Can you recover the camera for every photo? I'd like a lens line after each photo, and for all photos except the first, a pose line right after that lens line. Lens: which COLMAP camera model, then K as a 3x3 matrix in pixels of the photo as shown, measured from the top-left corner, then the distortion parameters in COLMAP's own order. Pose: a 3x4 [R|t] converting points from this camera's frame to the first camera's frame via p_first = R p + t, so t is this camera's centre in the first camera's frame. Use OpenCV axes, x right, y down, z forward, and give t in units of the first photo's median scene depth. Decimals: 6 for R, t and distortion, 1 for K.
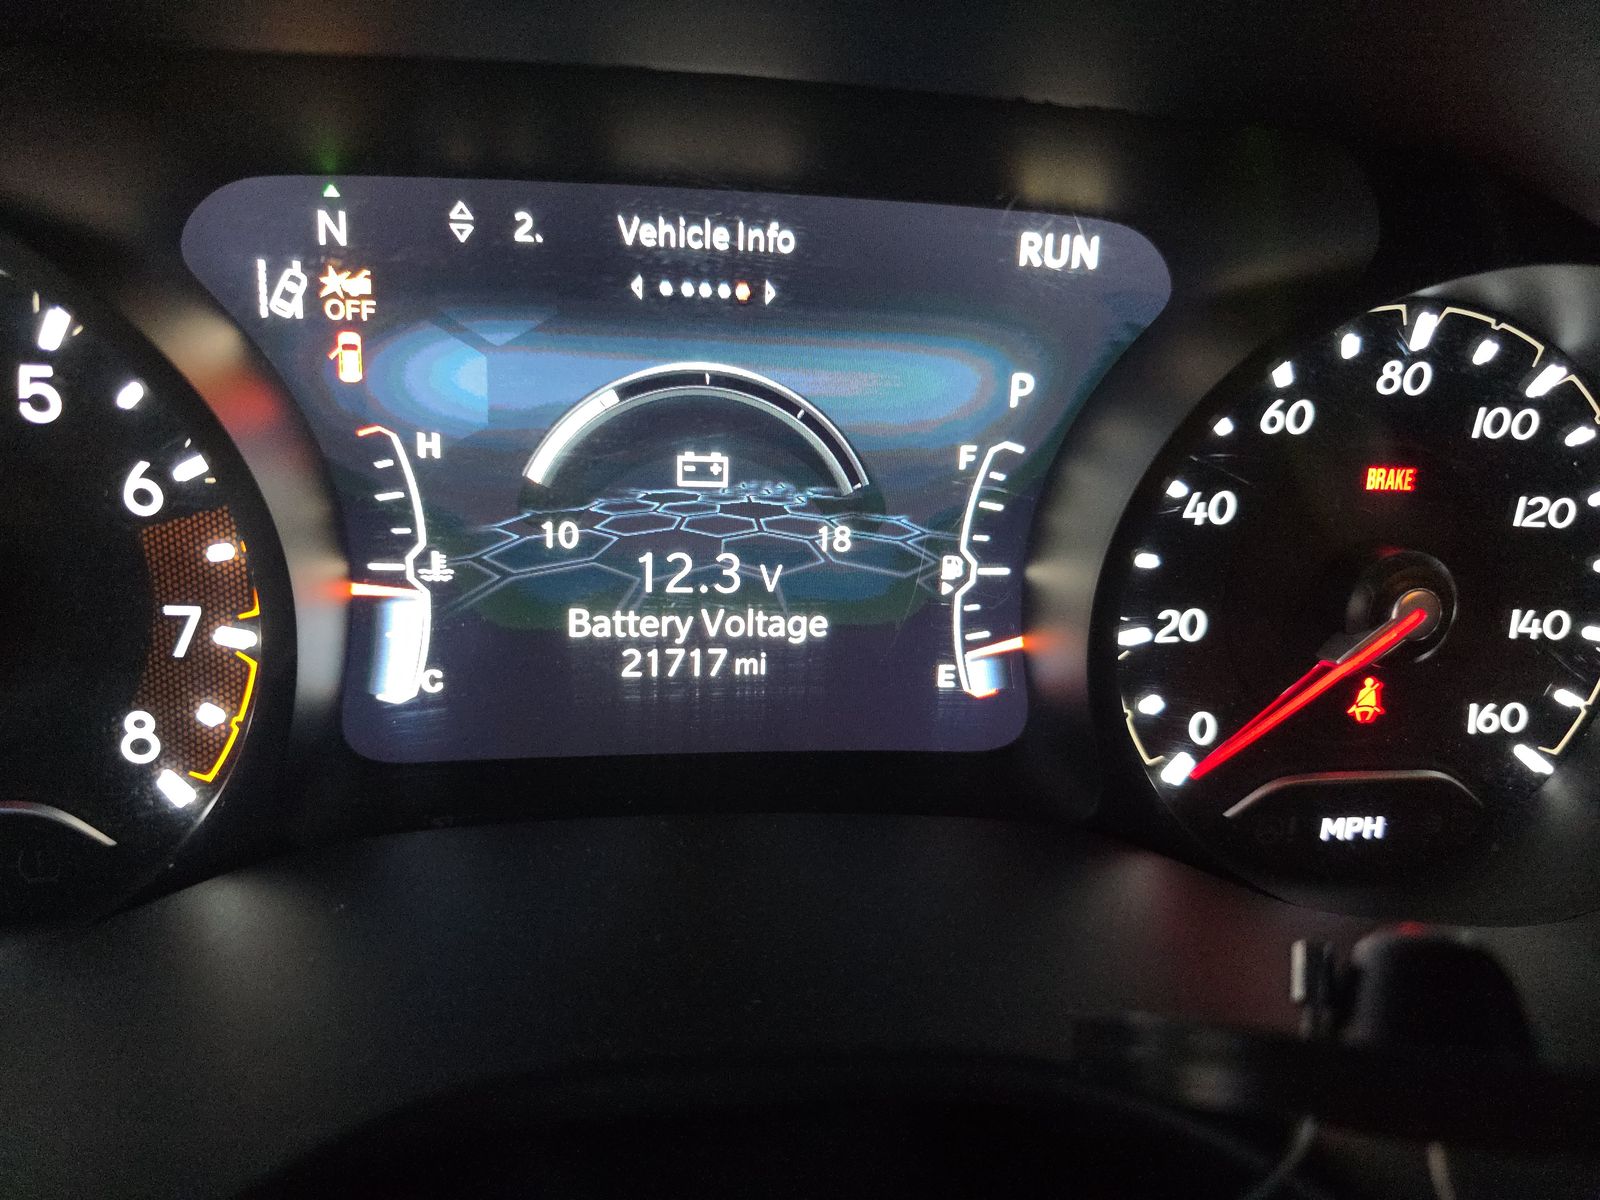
lens RADIAL K [[1065.5, 0, 800.0], [0, 1065.5, 600.0], [0, 0, 1]] dist [-0.033937, -0.001889]
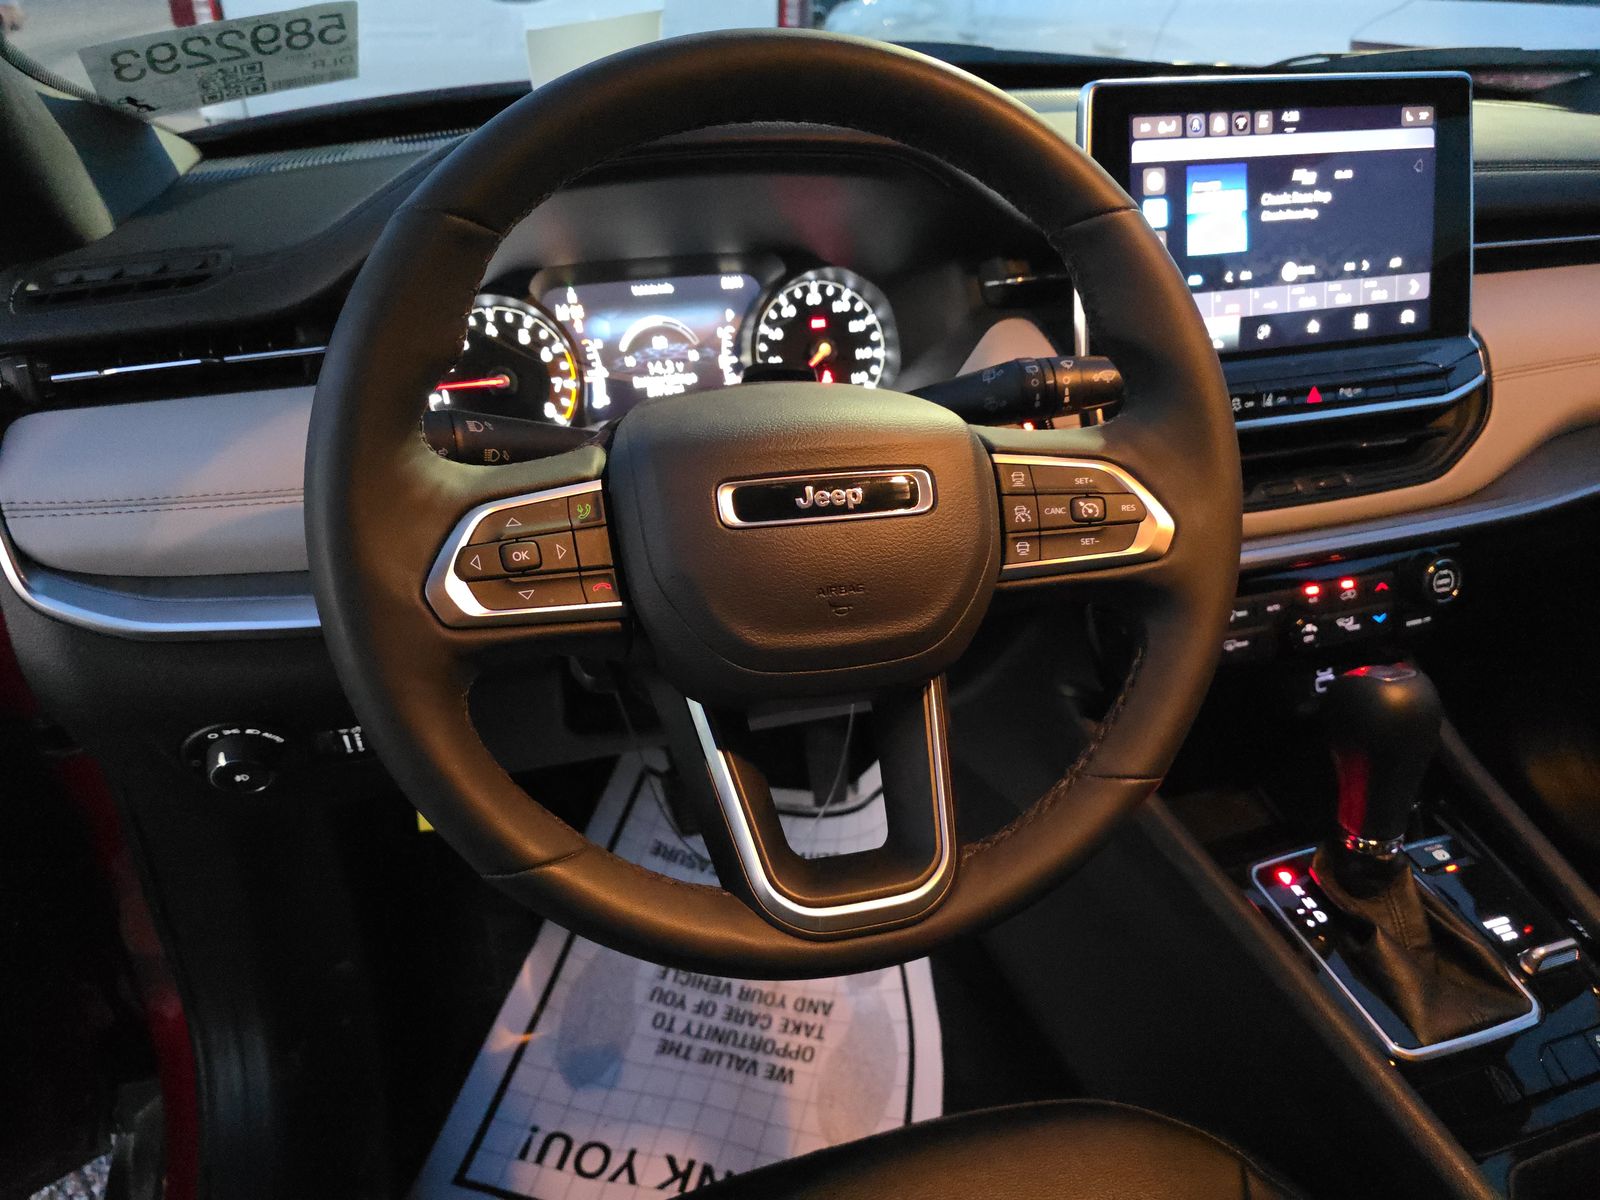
lens RADIAL K [[1073.0, 0, 800.0], [0, 1073.0, 600.0], [0, 0, 1]] dist [0.067254, -0.005560]
pose [[0.977827, -0.169865, 0.122479, -0.254392], [0.178854, 0.981626, -0.066498, 1.325848], [-0.108933, 0.086929, 0.990241, -3.386848]]
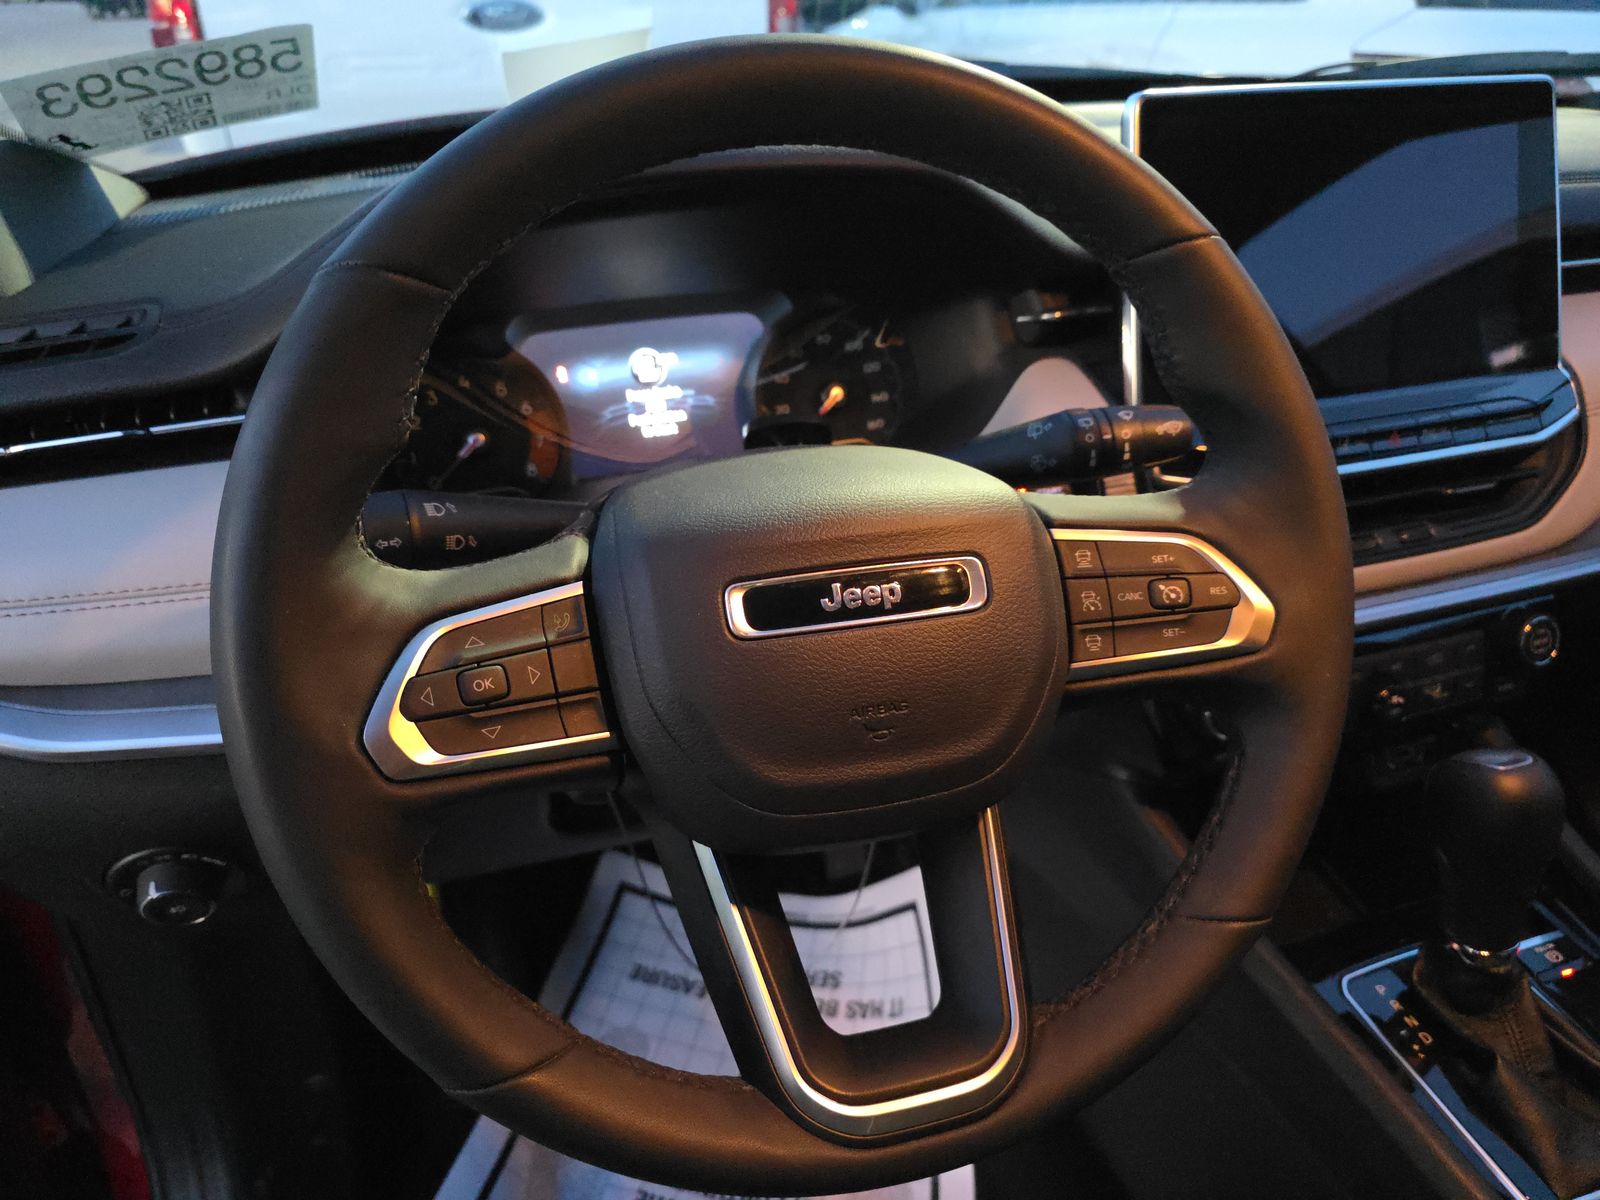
lens RADIAL K [[1091.4, 0, 800.0], [0, 1091.4, 600.0], [0, 0, 1]] dist [0.046136, 0.005731]
pose [[0.974335, -0.187170, 0.125053, -0.233684], [0.198674, 0.976212, -0.086823, 1.202724], [-0.105828, 0.109440, 0.988344, -3.164495]]
